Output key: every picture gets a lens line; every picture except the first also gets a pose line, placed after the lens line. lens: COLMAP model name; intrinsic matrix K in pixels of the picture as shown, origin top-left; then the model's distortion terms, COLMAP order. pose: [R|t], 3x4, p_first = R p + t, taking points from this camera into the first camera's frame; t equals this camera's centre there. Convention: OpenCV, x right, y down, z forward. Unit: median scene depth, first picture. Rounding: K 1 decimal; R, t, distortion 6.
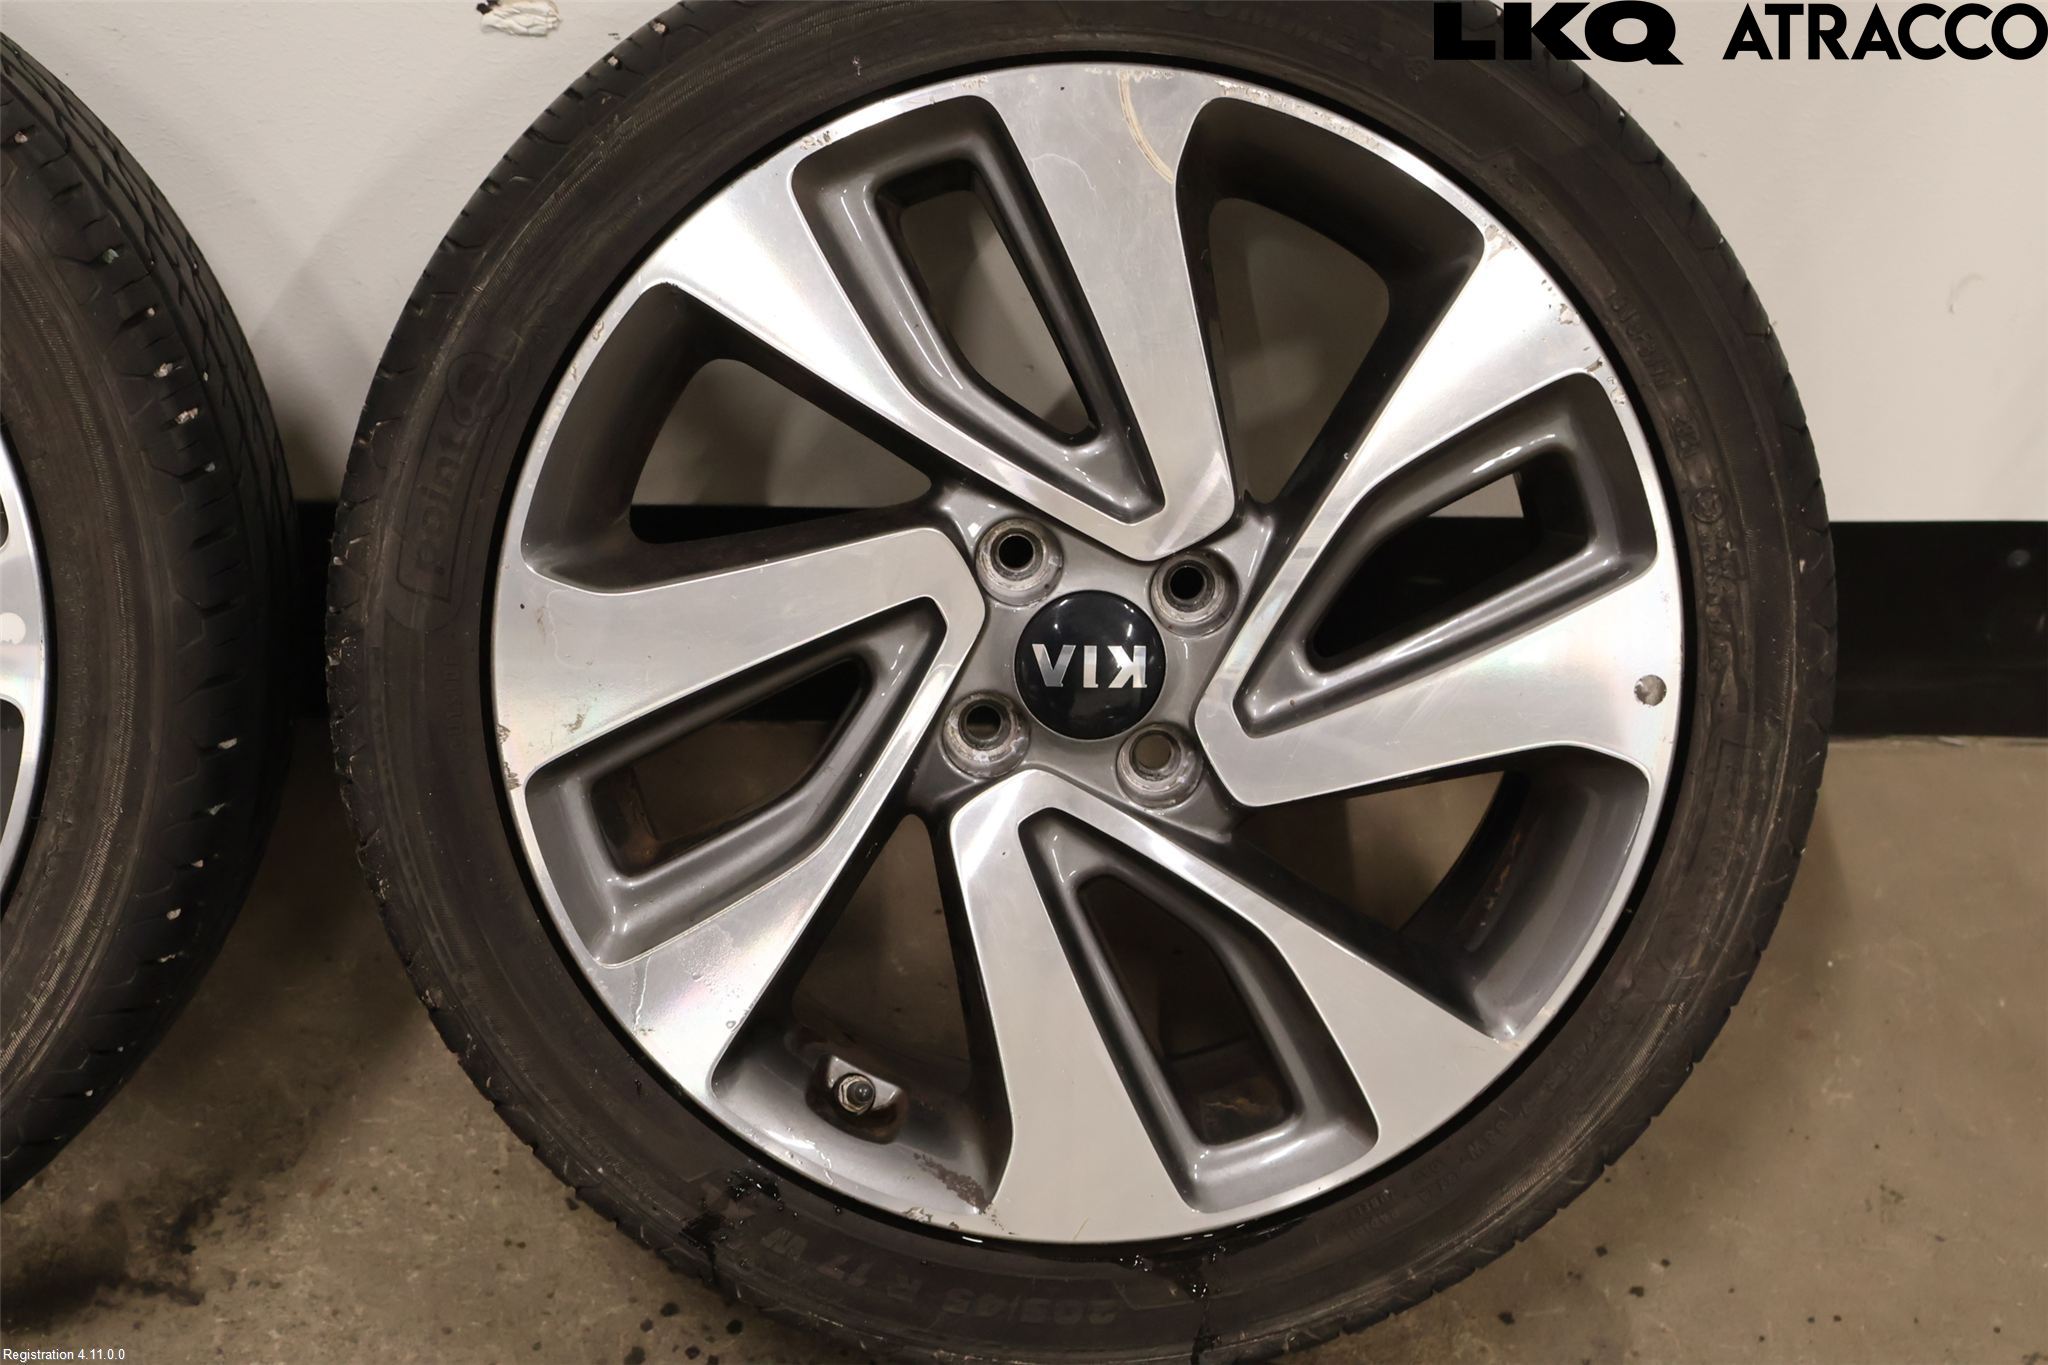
lens RADIAL K [[3532.9, 0, 1024.0], [0, 3532.9, 682.5], [0, 0, 1]] dist [0.446004, -0.004632]
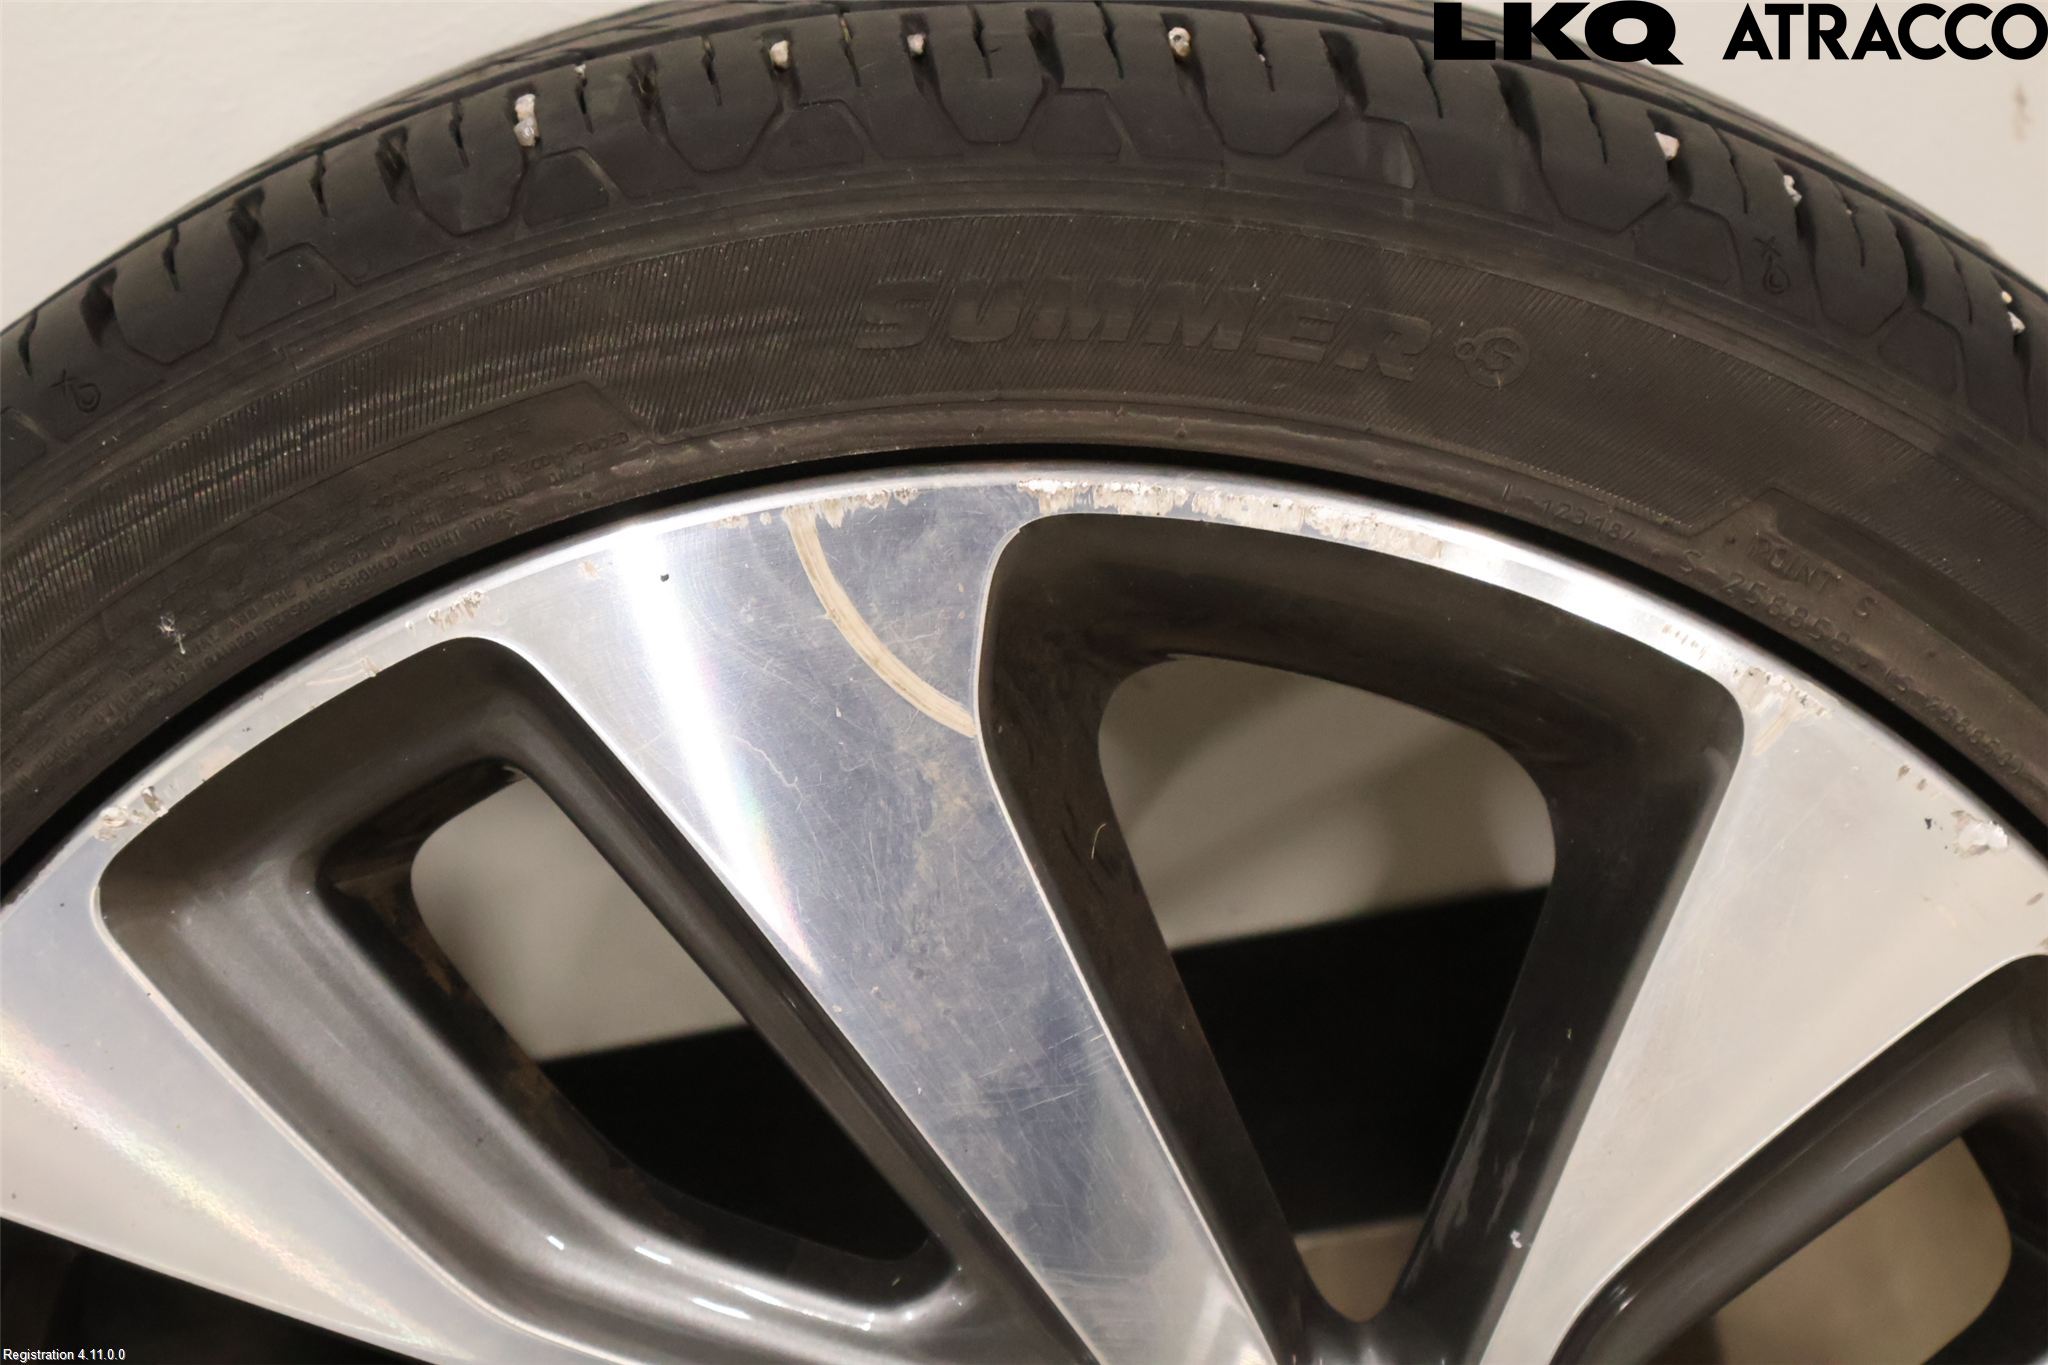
lens RADIAL K [[3961.8, 0, 1024.0], [0, 3961.8, 682.5], [0, 0, 1]] dist [0.248609, 0.107091]
pose [[0.972714, -0.227465, 0.045675, 0.027868], [0.230487, 0.969924, -0.078251, -0.109220], [-0.026502, 0.086643, 0.995887, 0.542312]]
